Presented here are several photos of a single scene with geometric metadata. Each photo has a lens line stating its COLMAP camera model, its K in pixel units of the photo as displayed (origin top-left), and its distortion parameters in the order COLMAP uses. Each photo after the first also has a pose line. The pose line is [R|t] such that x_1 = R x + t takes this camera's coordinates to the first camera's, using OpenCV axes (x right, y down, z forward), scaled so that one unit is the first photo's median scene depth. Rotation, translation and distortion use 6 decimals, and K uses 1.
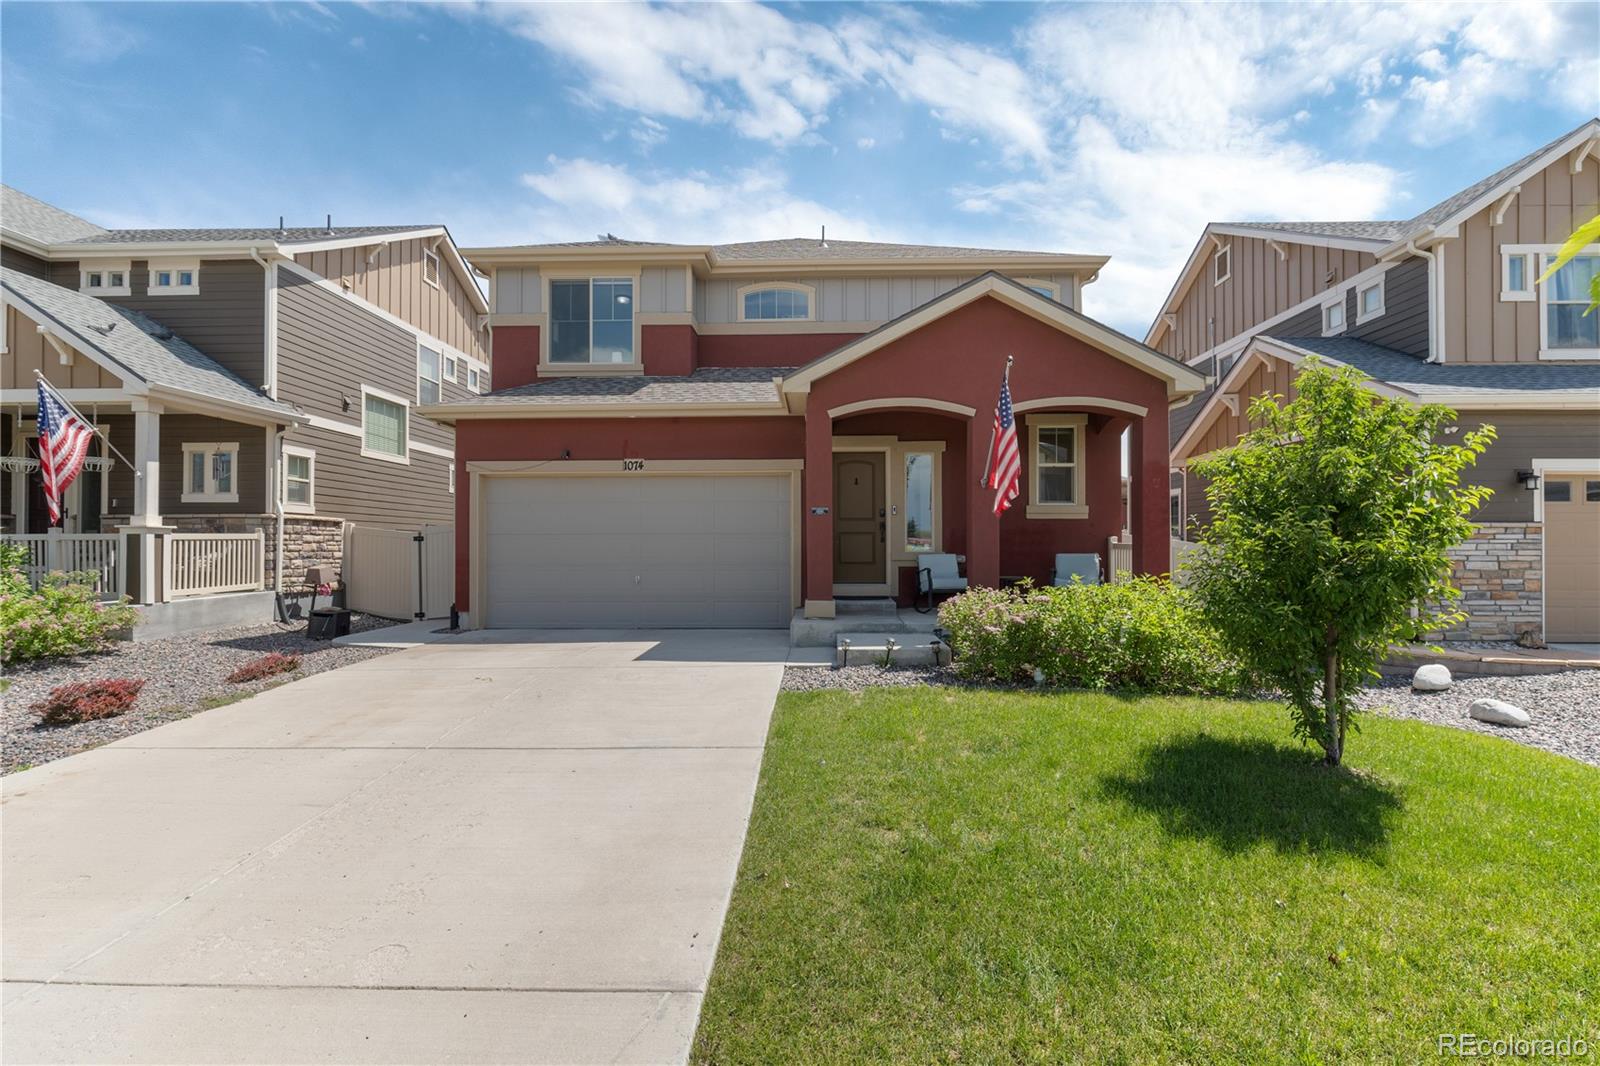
lens RADIAL K [[737.3, 0, 800.0], [0, 737.3, 533.0], [0, 0, 1]] dist [0.016295, 0.000077]
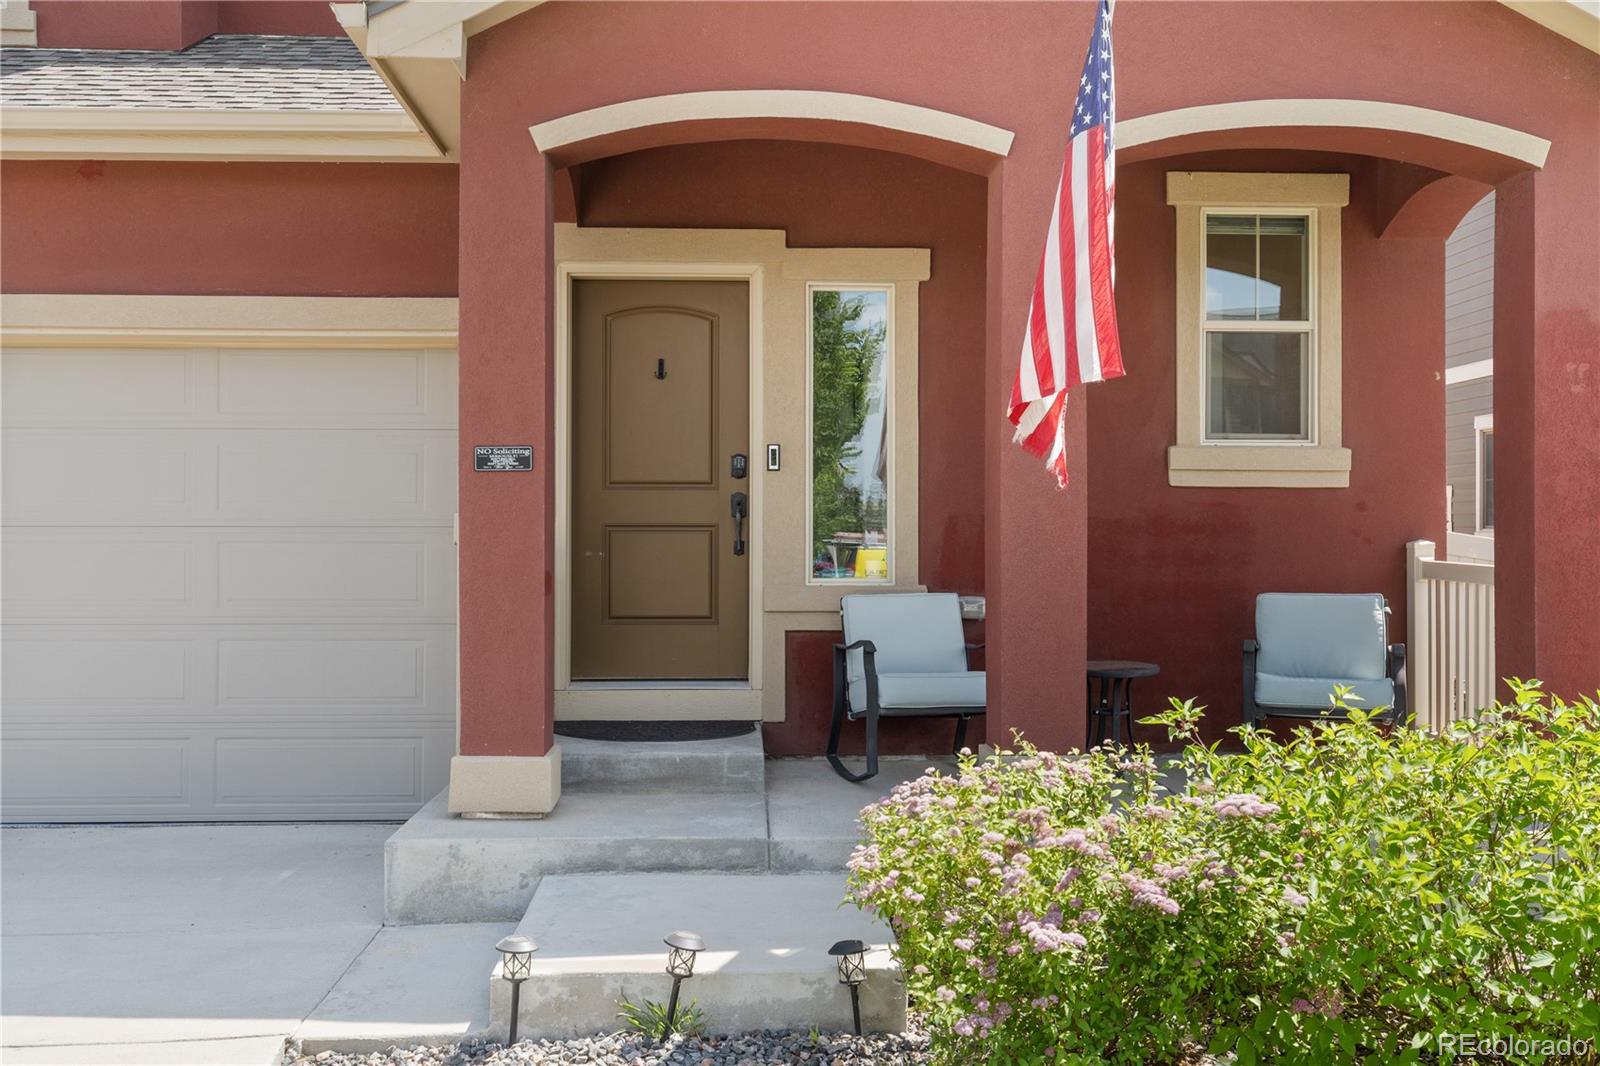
lens RADIAL K [[1573.3, 0, 800.0], [0, 1573.3, 533.0], [0, 0, 1]] dist [0.011497, 0.002630]
pose [[0.996953, 0.002887, 0.077952, 0.086557], [-0.004108, 0.999871, 0.015513, -0.008733], [-0.077897, -0.015786, 0.996836, 0.308559]]
